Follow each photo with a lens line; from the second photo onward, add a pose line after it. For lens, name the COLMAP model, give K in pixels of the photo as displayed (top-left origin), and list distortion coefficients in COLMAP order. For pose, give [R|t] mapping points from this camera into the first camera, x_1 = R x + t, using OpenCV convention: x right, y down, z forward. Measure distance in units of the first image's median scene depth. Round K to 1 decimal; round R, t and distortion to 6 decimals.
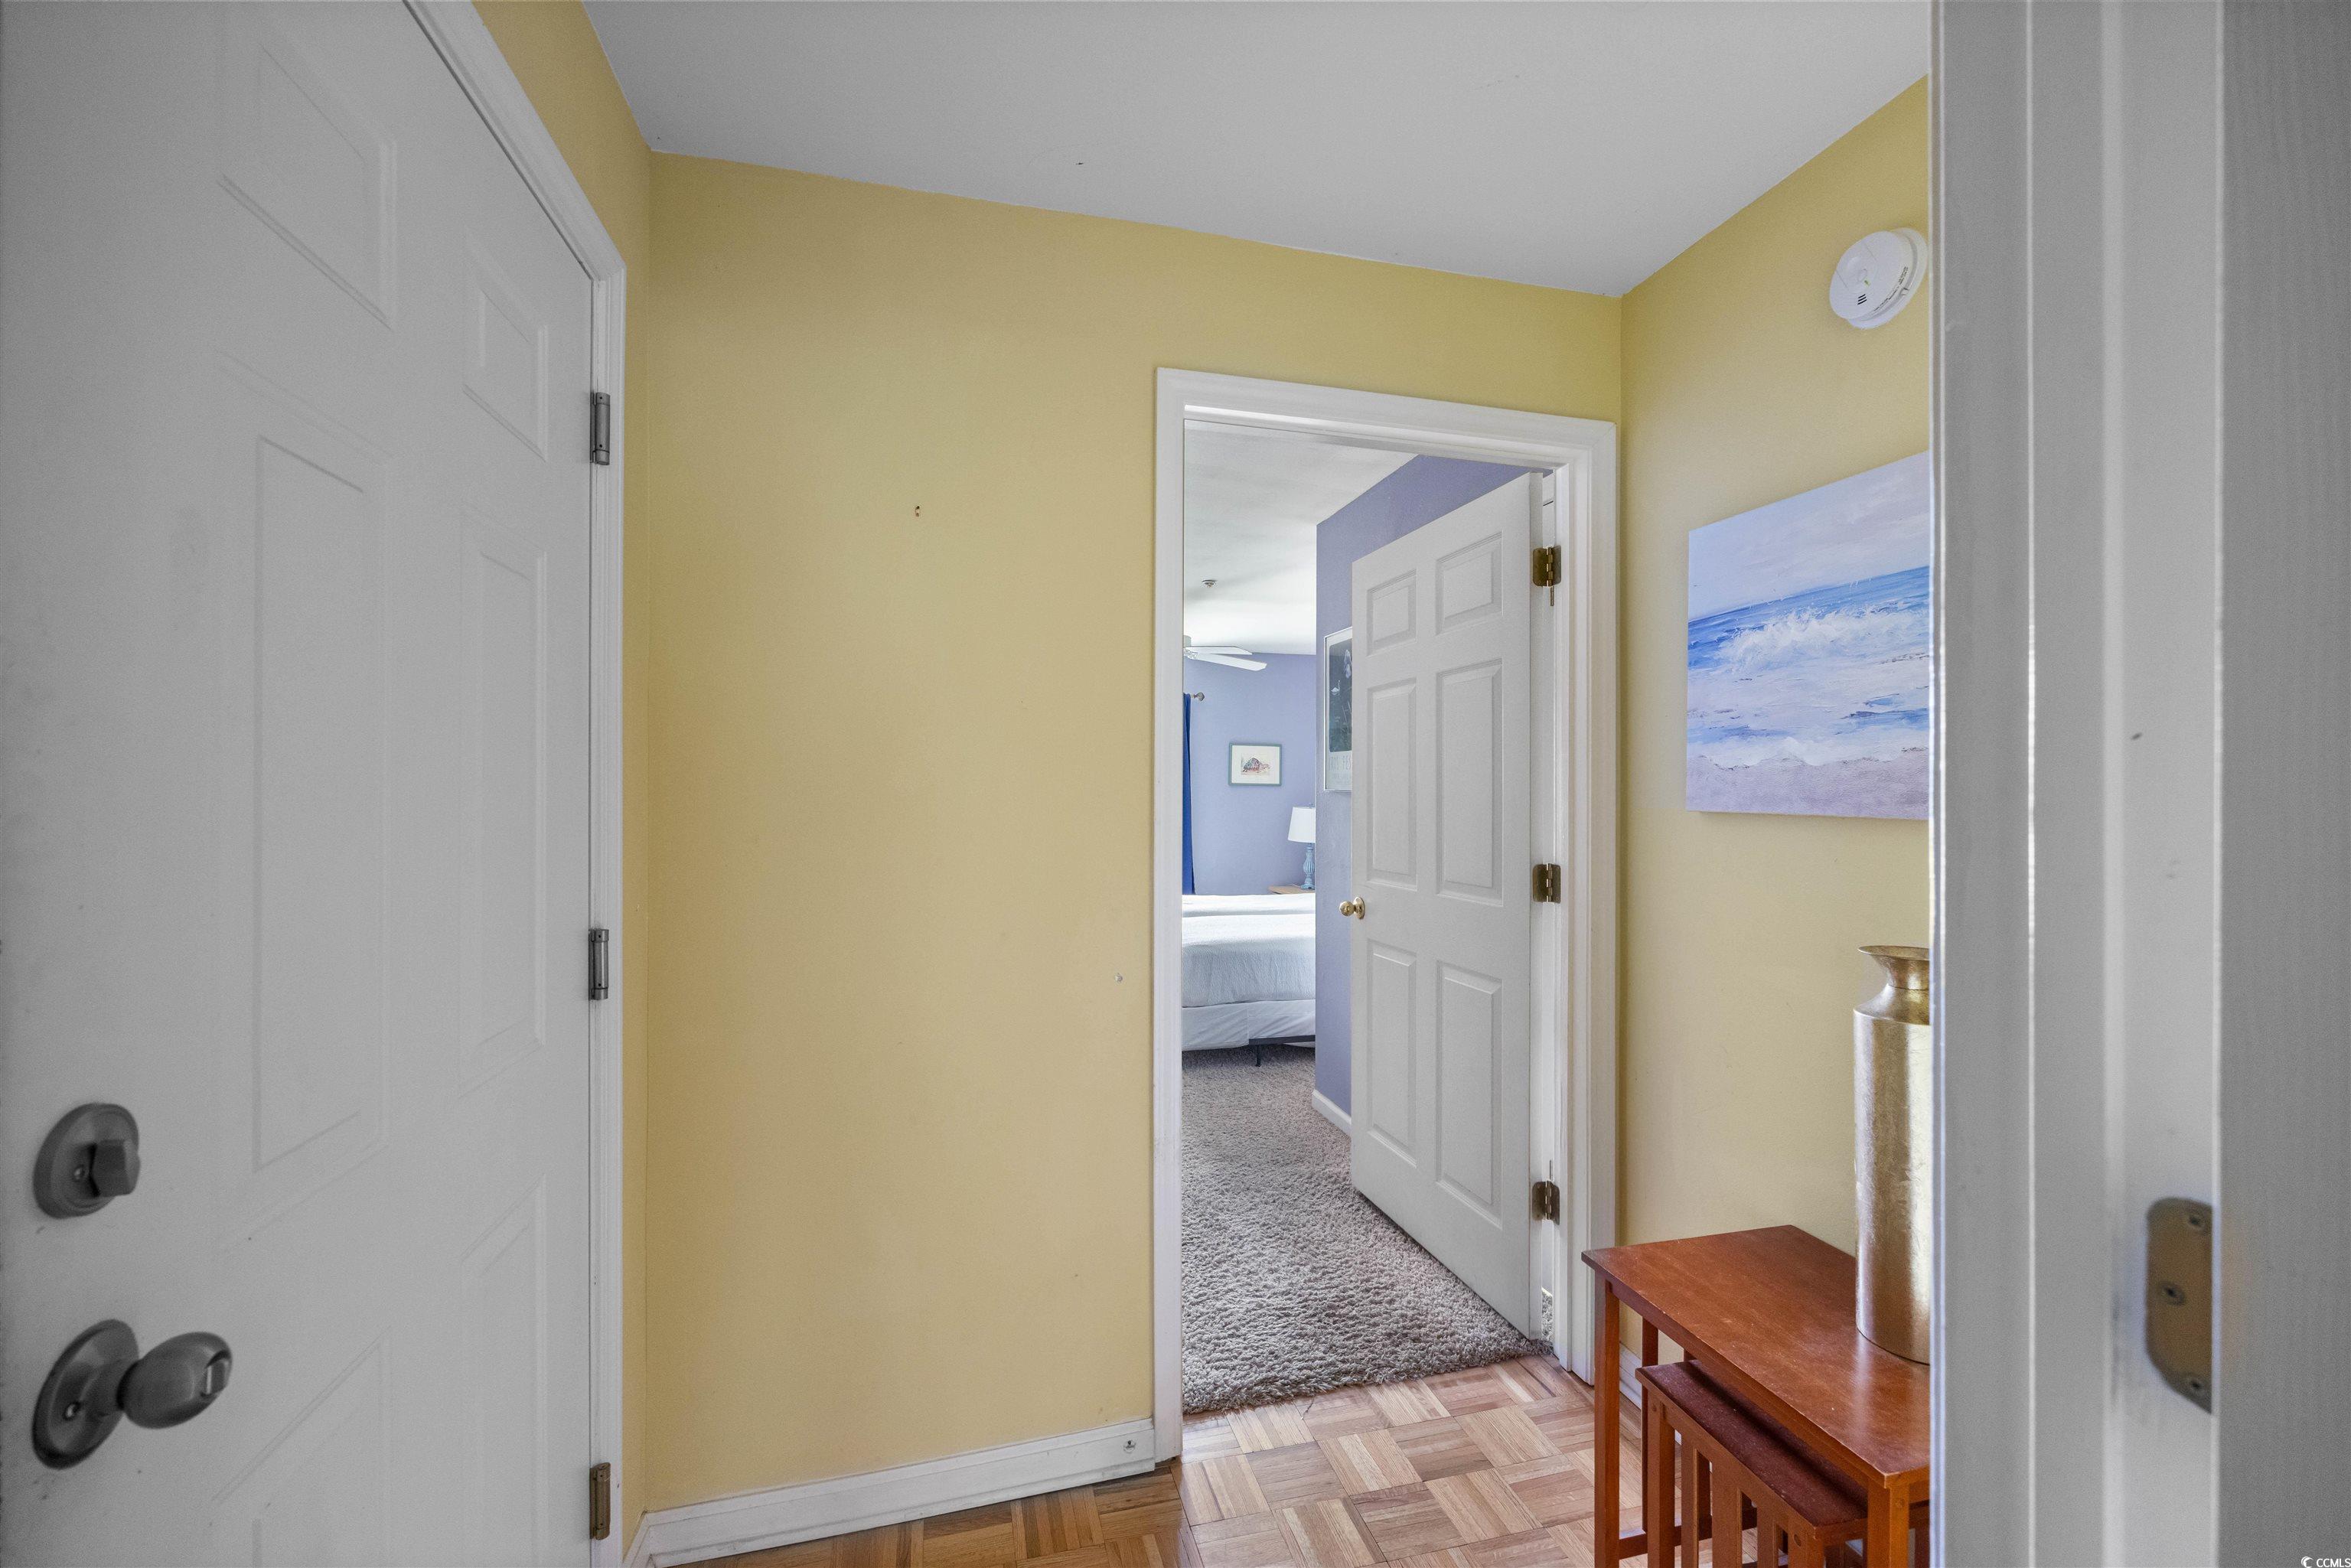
lens RADIAL K [[902.7, 0, 1175.5], [0, 902.7, 784.0], [0, 0, 1]] dist [0.000000, 0.000096]
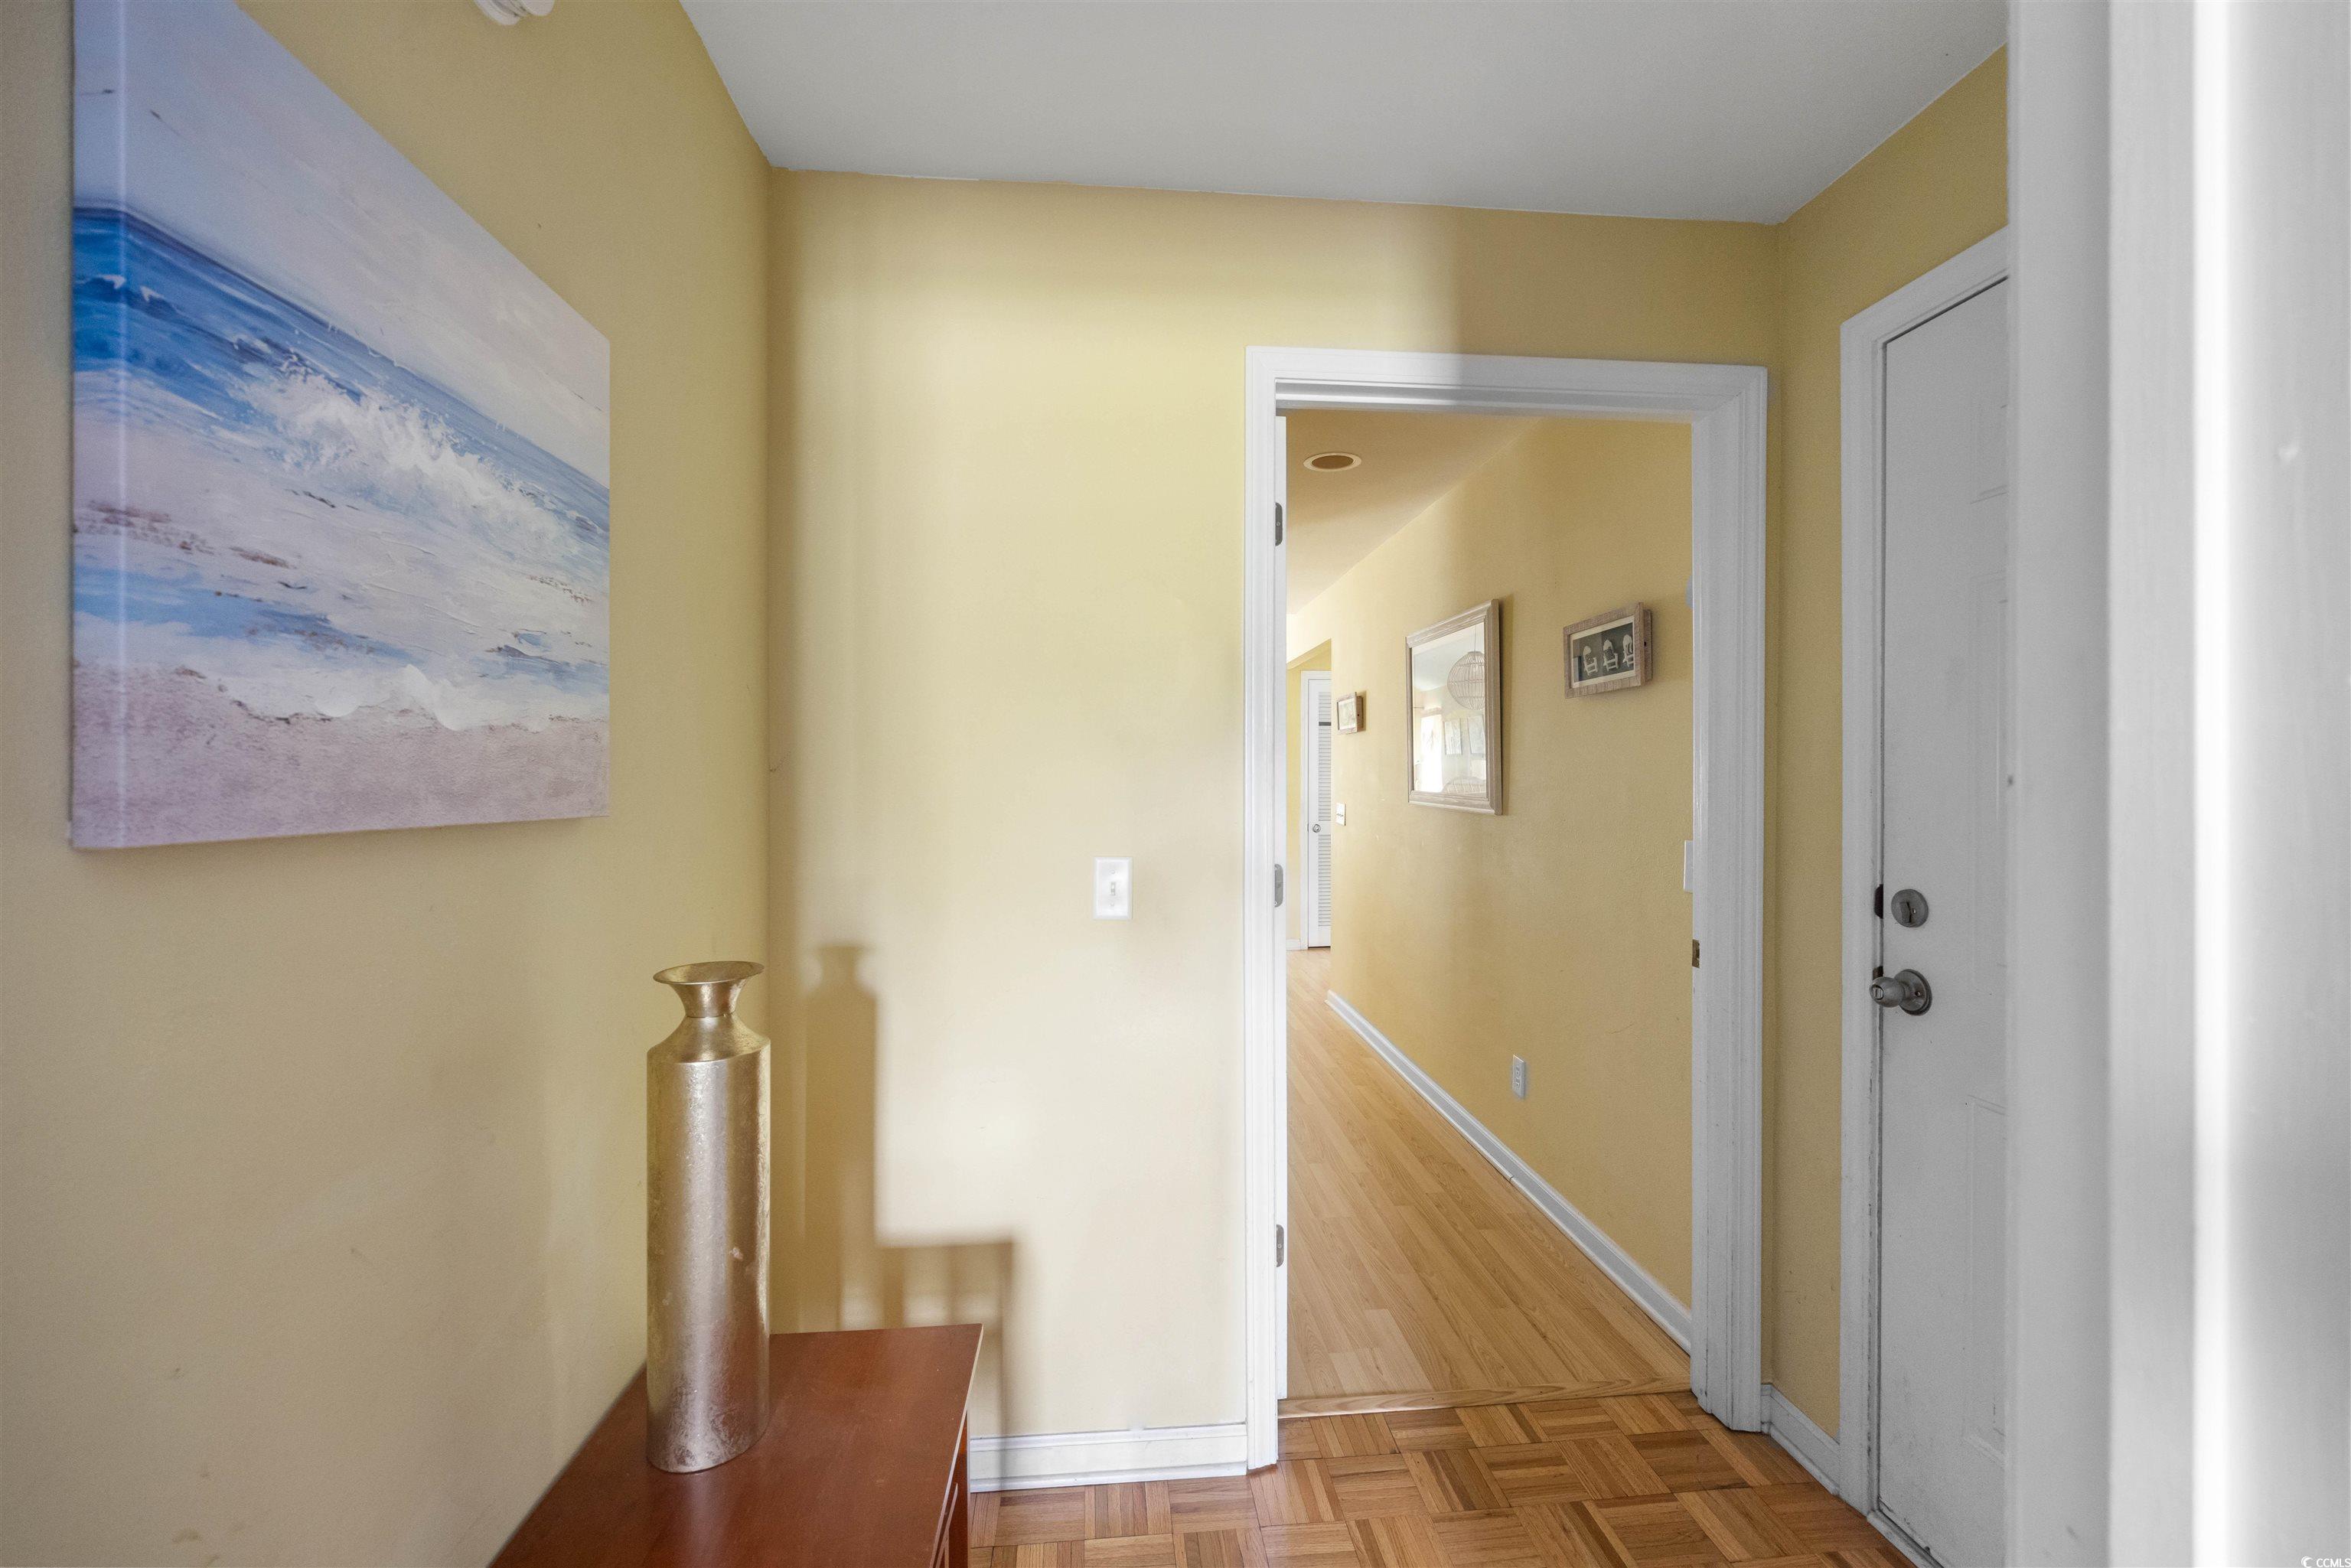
lens RADIAL K [[902.7, 0, 1175.5], [0, 902.7, 784.0], [0, 0, 1]] dist [0.000000, 0.000096]
pose [[-0.985836, -0.002919, 0.167684, 0.208262], [-0.002666, 0.999995, 0.001735, 0.009012], [-0.167688, 0.001264, -0.985839, 1.447651]]
